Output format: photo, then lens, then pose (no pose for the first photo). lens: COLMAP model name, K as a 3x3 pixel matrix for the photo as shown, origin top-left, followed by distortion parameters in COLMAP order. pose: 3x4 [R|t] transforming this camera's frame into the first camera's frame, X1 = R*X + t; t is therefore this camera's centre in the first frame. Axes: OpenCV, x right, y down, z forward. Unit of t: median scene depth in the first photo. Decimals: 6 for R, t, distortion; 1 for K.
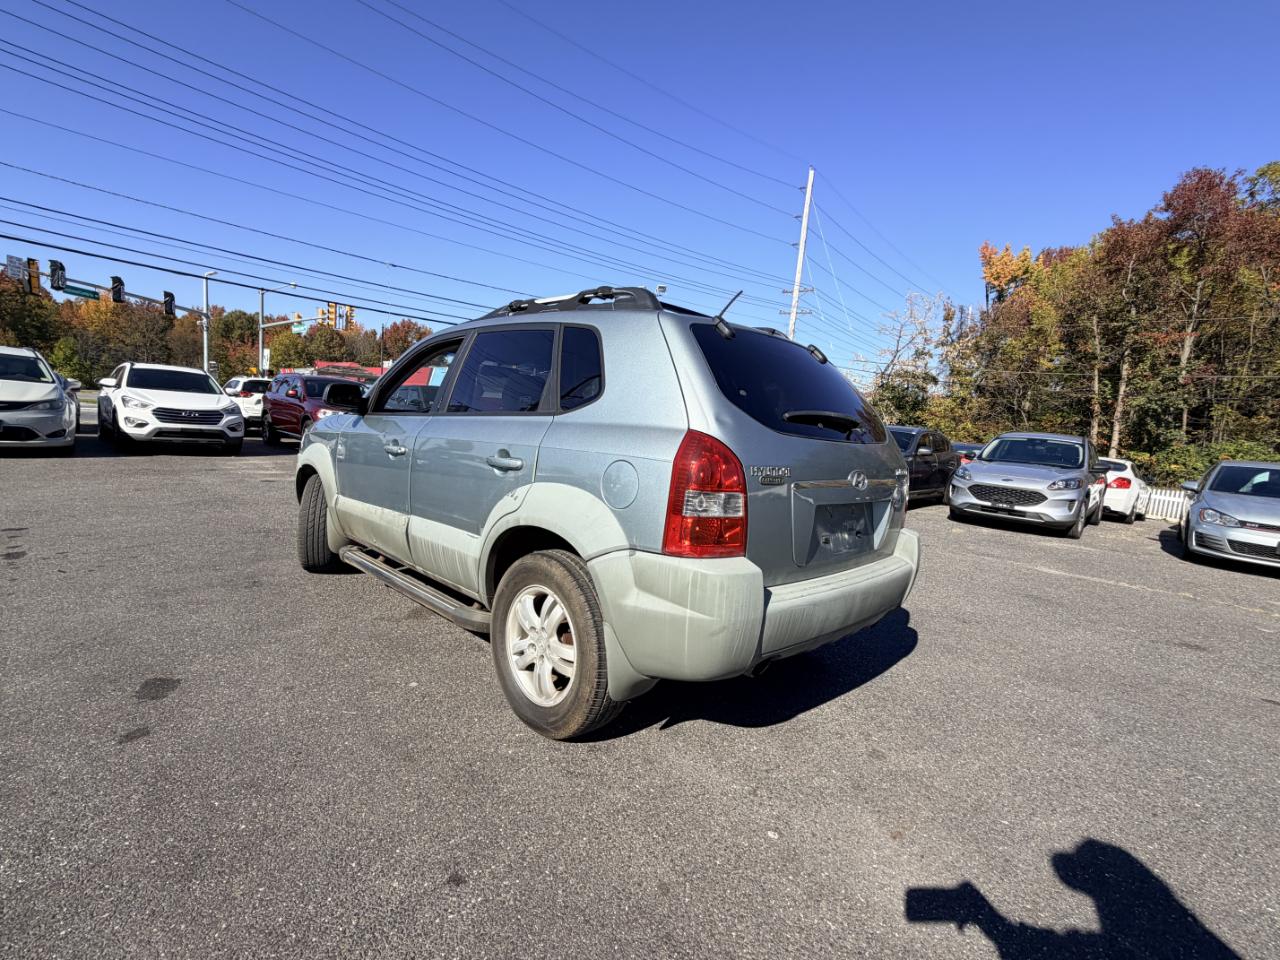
lens RADIAL K [[596.1, 0, 642.1], [0, 596.1, 479.1], [0, 0, 1]] dist [-0.000671, 0.000442]
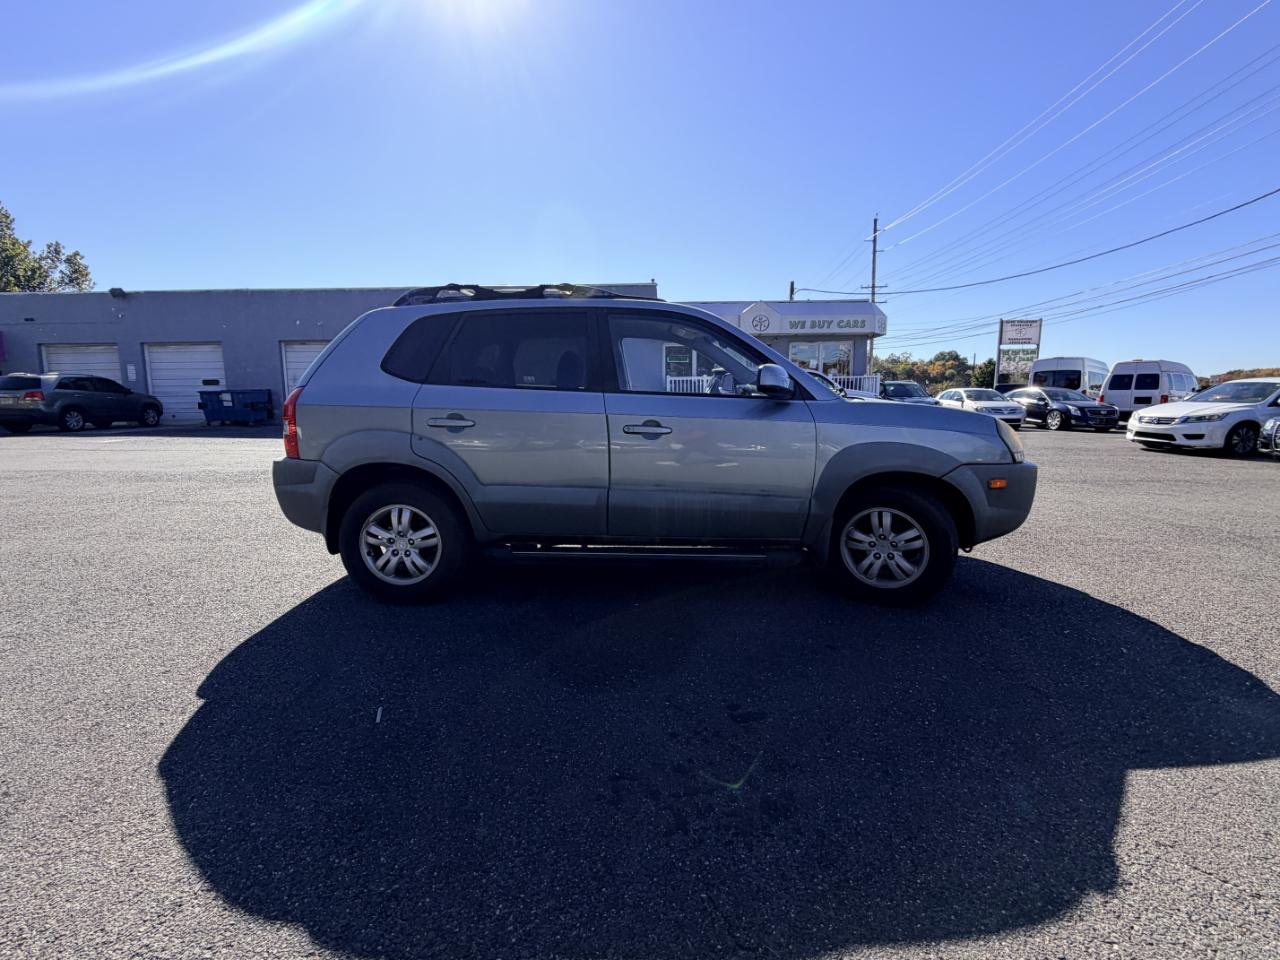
lens RADIAL K [[596.1, 0, 646.1], [0, 596.1, 478.4], [0, 0, 1]] dist [-0.000671, 0.000442]
pose [[-0.726224, 0.020931, -0.687139, 0.074757], [-0.117024, 0.981184, 0.153568, -0.013774], [0.677424, 0.191936, -0.710110, 0.234978]]
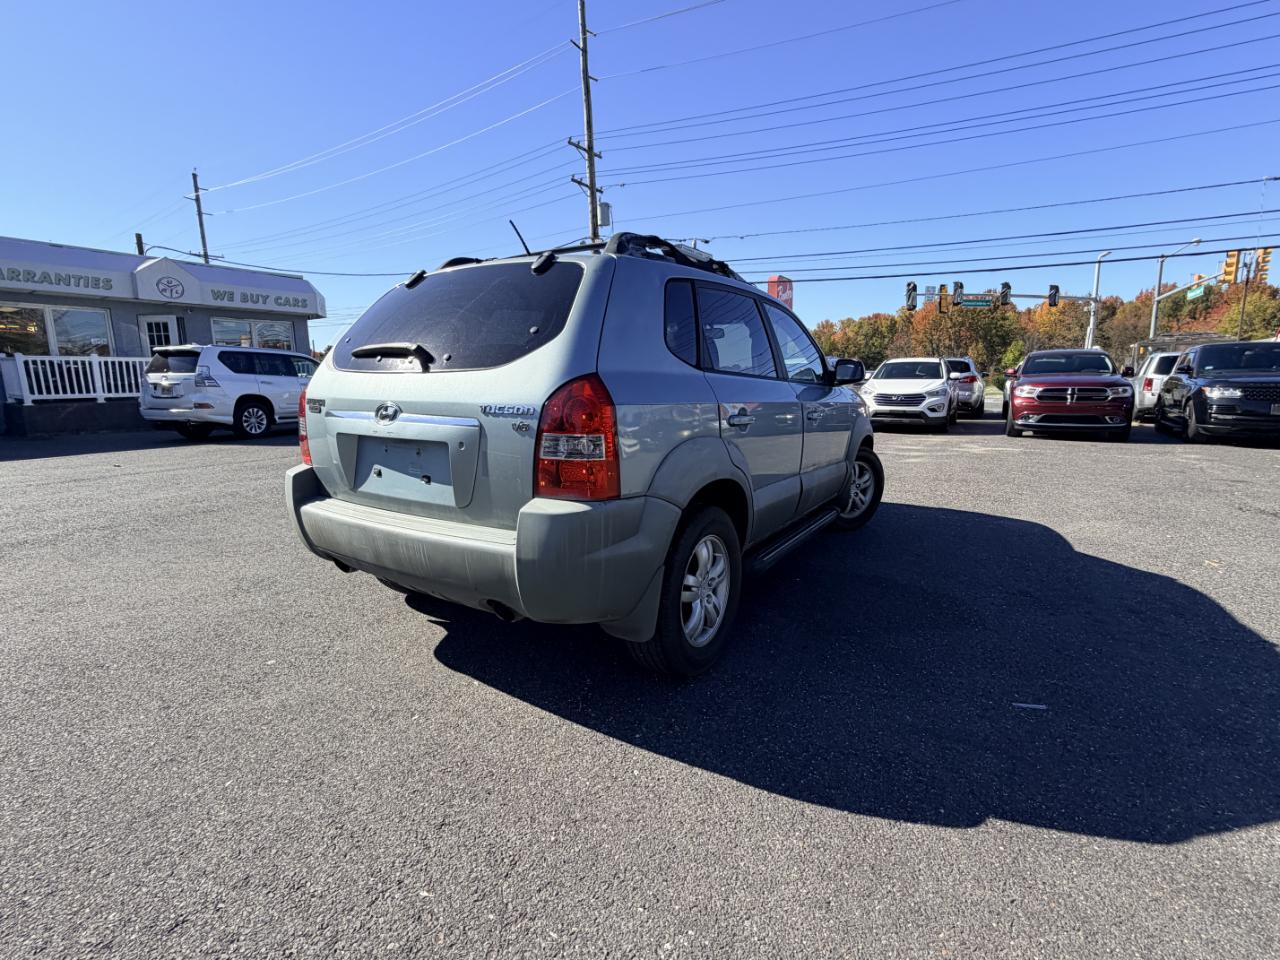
lens RADIAL K [[596.1, 0, 643.1], [0, 596.1, 475.4], [0, 0, 1]] dist [-0.000671, 0.000442]
pose [[0.219455, 0.078757, -0.972439, 0.109339], [-0.069027, 0.995492, 0.065046, 0.000816], [0.973178, 0.052850, 0.223902, 0.095584]]
